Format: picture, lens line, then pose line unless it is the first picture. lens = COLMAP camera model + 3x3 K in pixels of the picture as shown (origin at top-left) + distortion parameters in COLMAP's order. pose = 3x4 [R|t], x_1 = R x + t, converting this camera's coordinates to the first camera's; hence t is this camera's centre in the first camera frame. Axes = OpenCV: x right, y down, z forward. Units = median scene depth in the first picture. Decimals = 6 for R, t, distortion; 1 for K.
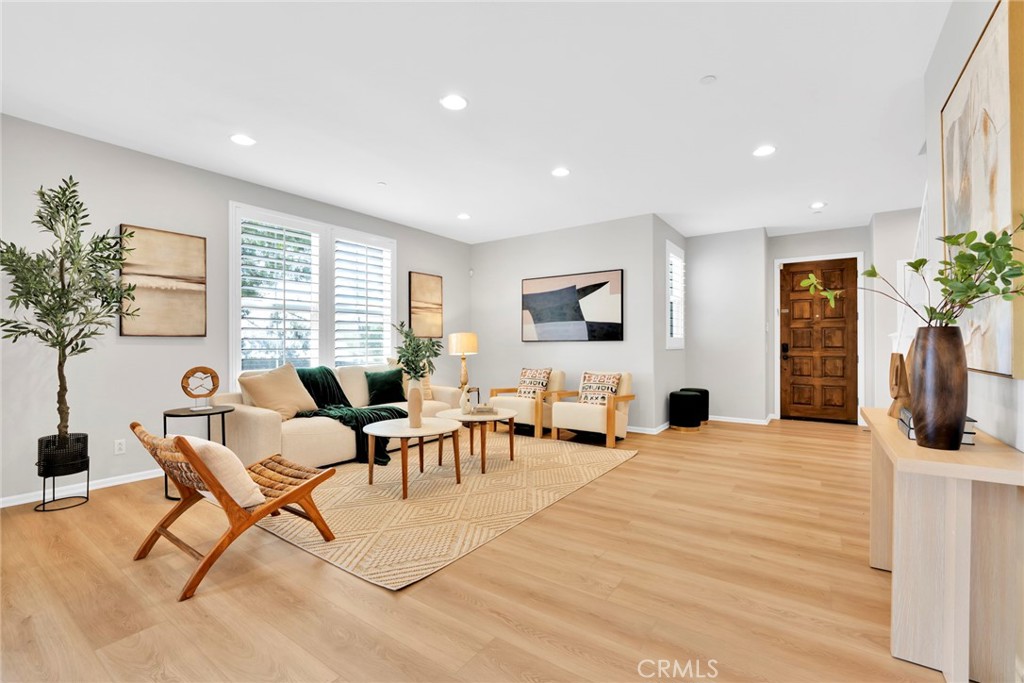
lens RADIAL K [[424.6, 0, 511.5], [0, 424.6, 342.3], [0, 0, 1]] dist [-0.026750, 0.002594]
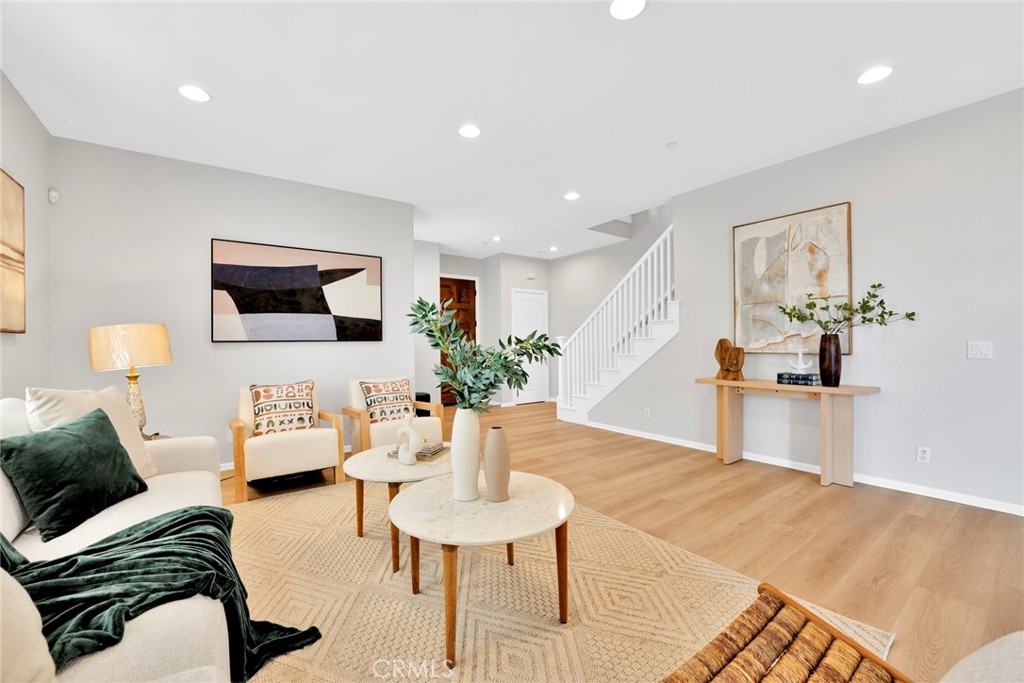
lens RADIAL K [[424.6, 0, 468.3], [0, 424.6, 342.2], [0, 0, 1]] dist [-0.026750, 0.002594]
pose [[0.342506, 0.000861, 0.939515, -0.458229], [0.004249, 0.999988, -0.002465, 0.001189], [-0.939506, 0.004836, 0.342498, 0.521256]]
